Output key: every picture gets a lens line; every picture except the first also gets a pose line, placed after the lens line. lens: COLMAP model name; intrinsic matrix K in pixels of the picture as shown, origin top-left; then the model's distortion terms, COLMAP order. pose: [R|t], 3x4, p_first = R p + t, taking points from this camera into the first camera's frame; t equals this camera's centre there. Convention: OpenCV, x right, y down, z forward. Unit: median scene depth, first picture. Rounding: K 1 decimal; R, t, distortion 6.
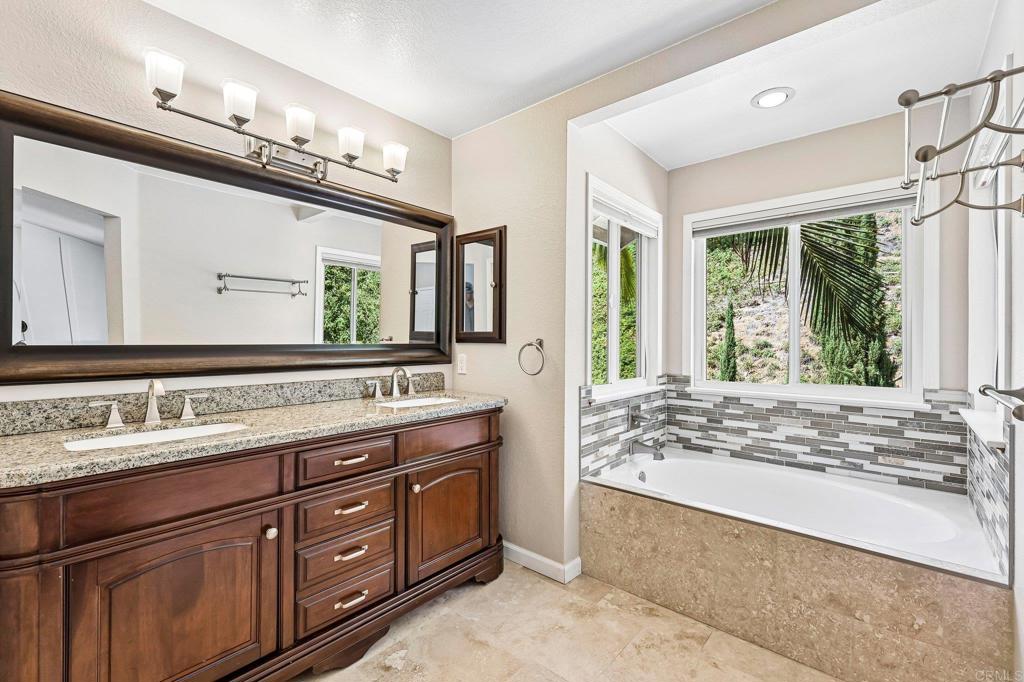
lens RADIAL K [[448.3, 0, 508.4], [0, 448.3, 341.2], [0, 0, 1]] dist [0.003580, -0.000133]
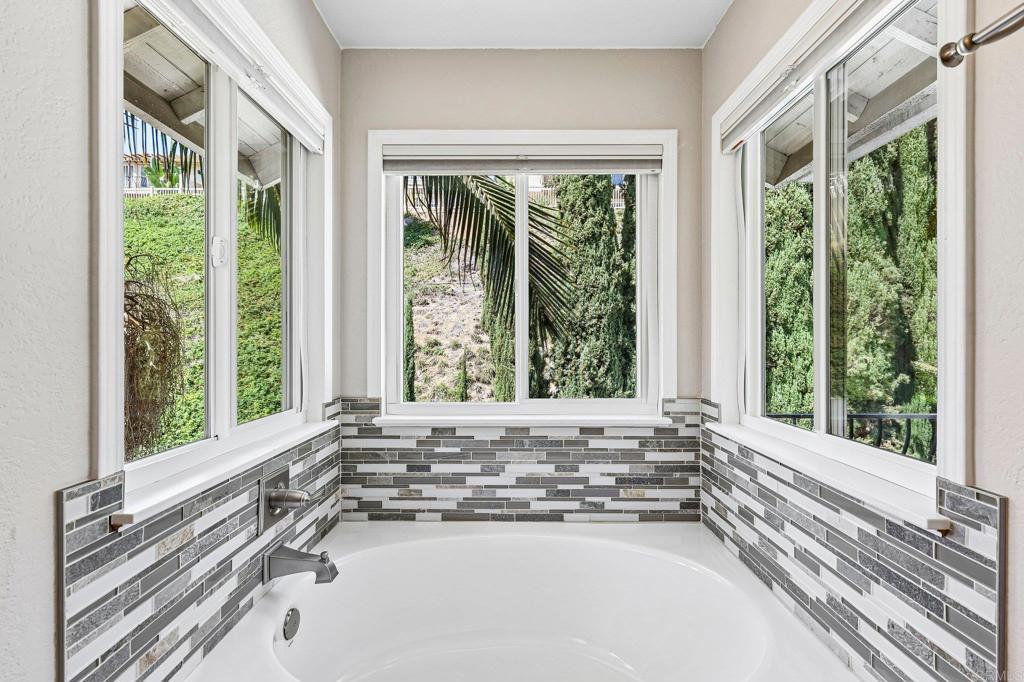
lens RADIAL K [[448.3, 0, 516.9], [0, 448.3, 339.4], [0, 0, 1]] dist [0.003580, -0.000133]
pose [[0.751697, -0.002656, 0.659503, 0.164534], [0.003020, 0.999995, 0.000585, -0.002111], [-0.659502, 0.001552, 0.751701, 0.481084]]
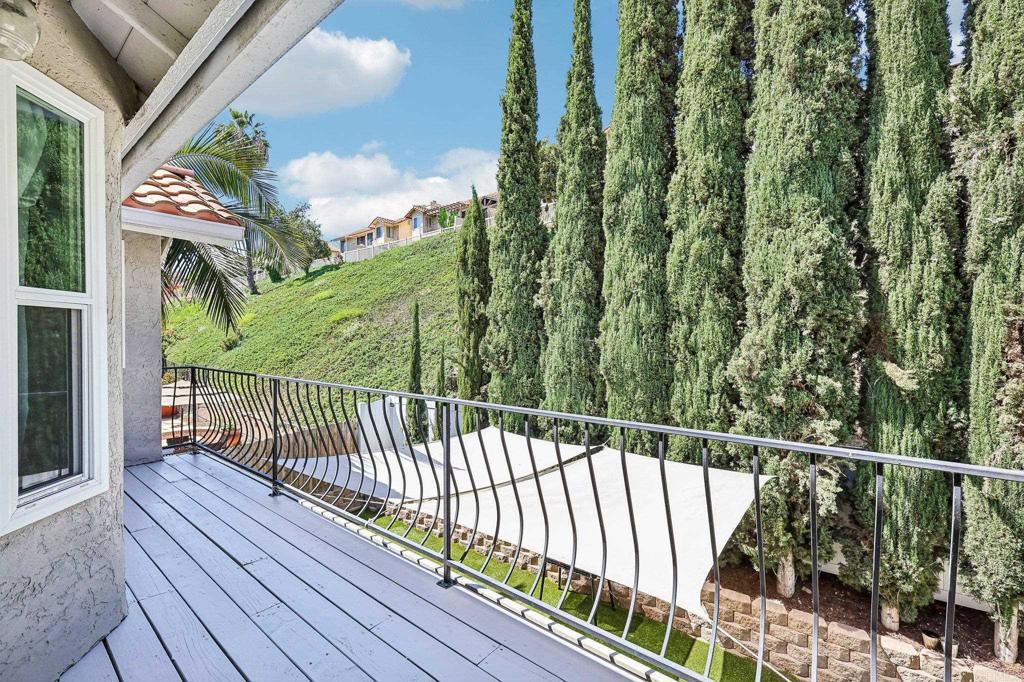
lens RADIAL K [[448.3, 0, 521.7], [0, 448.3, 336.0], [0, 0, 1]] dist [0.003580, -0.000133]
pose [[0.999211, -0.007202, 0.039067, 2.201792], [0.007135, 0.999973, 0.001867, 0.022440], [-0.039080, -0.001586, 0.999235, -0.882244]]
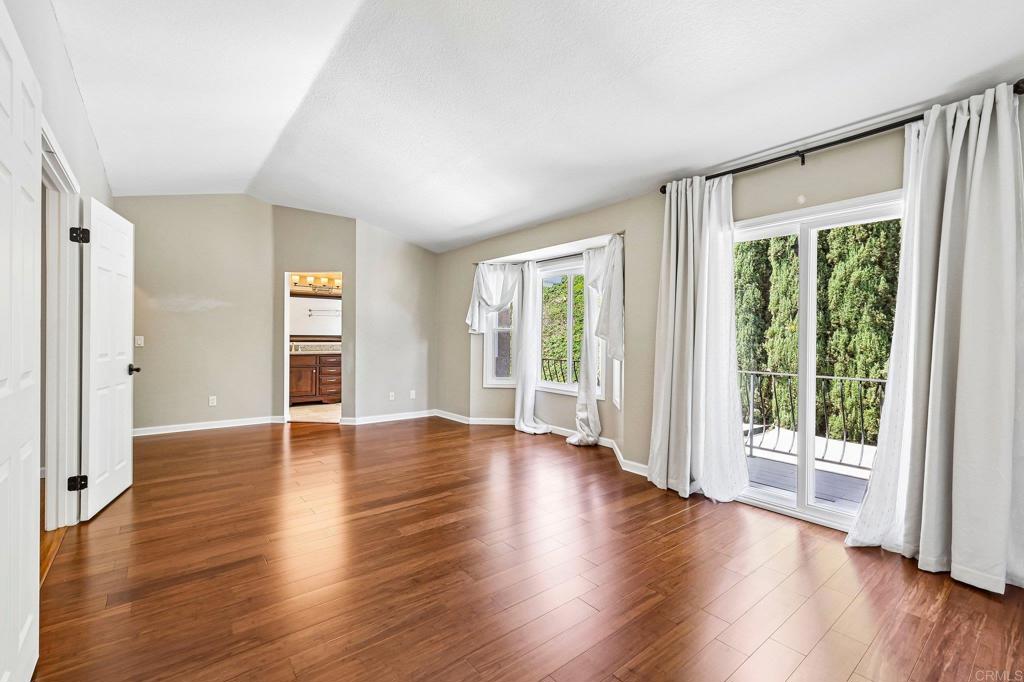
lens RADIAL K [[448.3, 0, 518.0], [0, 448.3, 337.0], [0, 0, 1]] dist [0.003580, -0.000133]
pose [[0.986186, 0.005764, -0.165540, 1.439999], [-0.006403, 0.999974, -0.003327, 0.017595], [0.165517, 0.004341, 0.986197, -1.987584]]
